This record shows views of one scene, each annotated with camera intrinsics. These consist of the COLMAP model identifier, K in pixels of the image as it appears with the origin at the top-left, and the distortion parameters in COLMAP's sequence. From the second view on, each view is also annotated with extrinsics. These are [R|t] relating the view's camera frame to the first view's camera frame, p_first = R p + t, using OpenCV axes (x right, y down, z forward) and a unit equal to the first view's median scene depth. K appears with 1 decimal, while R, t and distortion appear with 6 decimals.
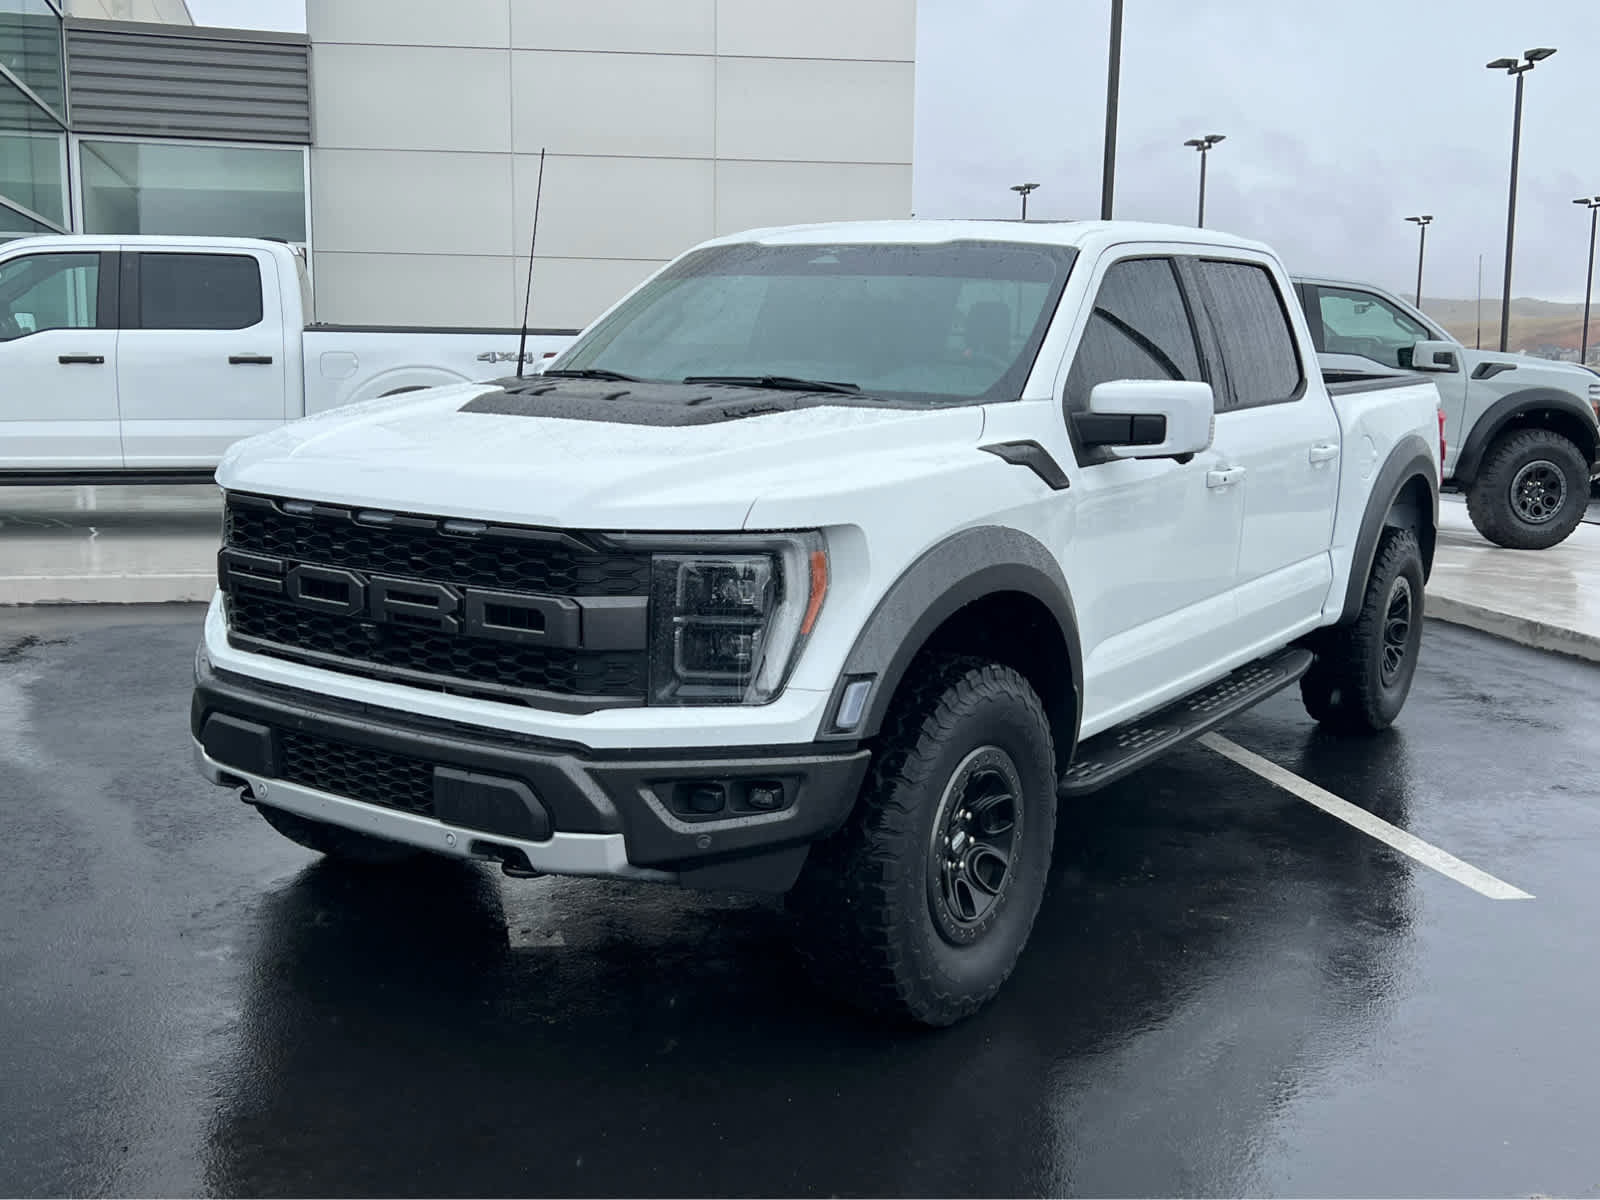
lens RADIAL K [[1659.3, 0, 800.0], [0, 1659.3, 600.0], [0, 0, 1]] dist [0.107957, -0.237514]
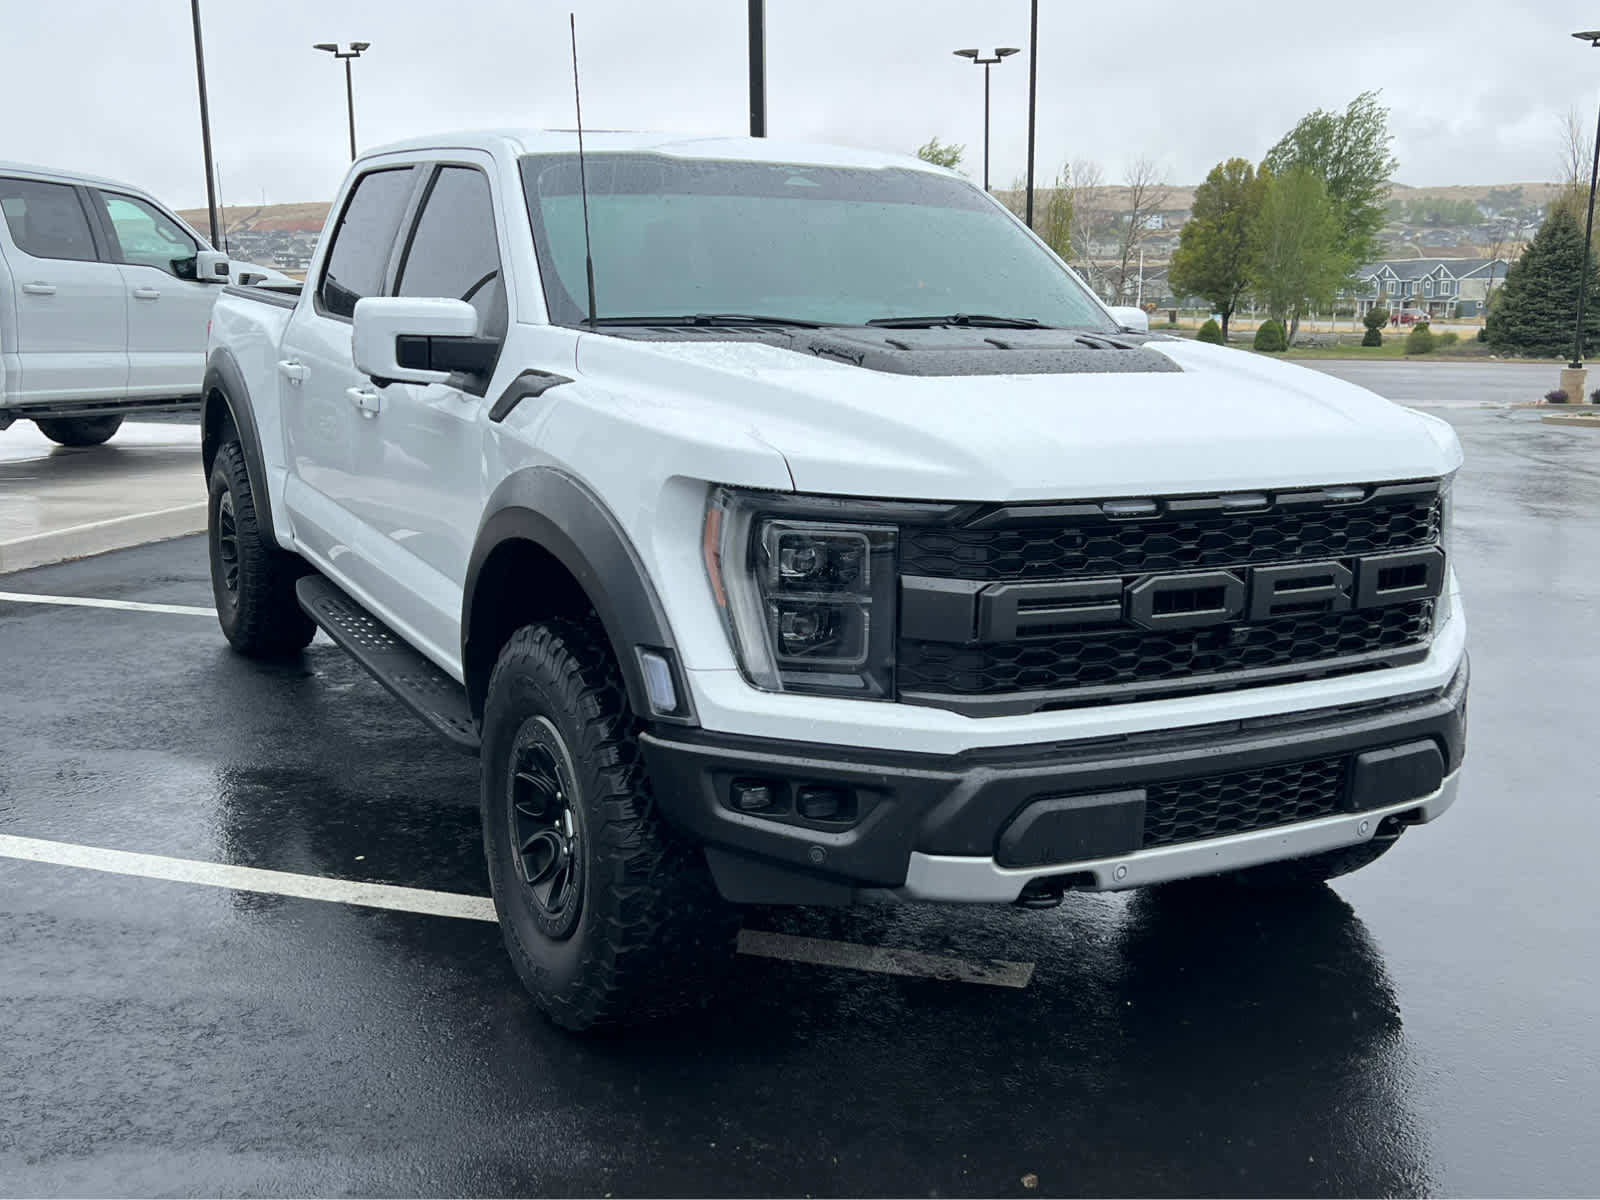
lens RADIAL K [[1659.3, 0, 800.0], [0, 1659.3, 600.0], [0, 0, 1]] dist [0.107957, -0.237514]
pose [[0.466918, -0.186597, 0.864389, -1.103019], [0.134534, 0.981094, 0.139119, -0.148709], [-0.874007, 0.051333, 0.483195, 0.789218]]
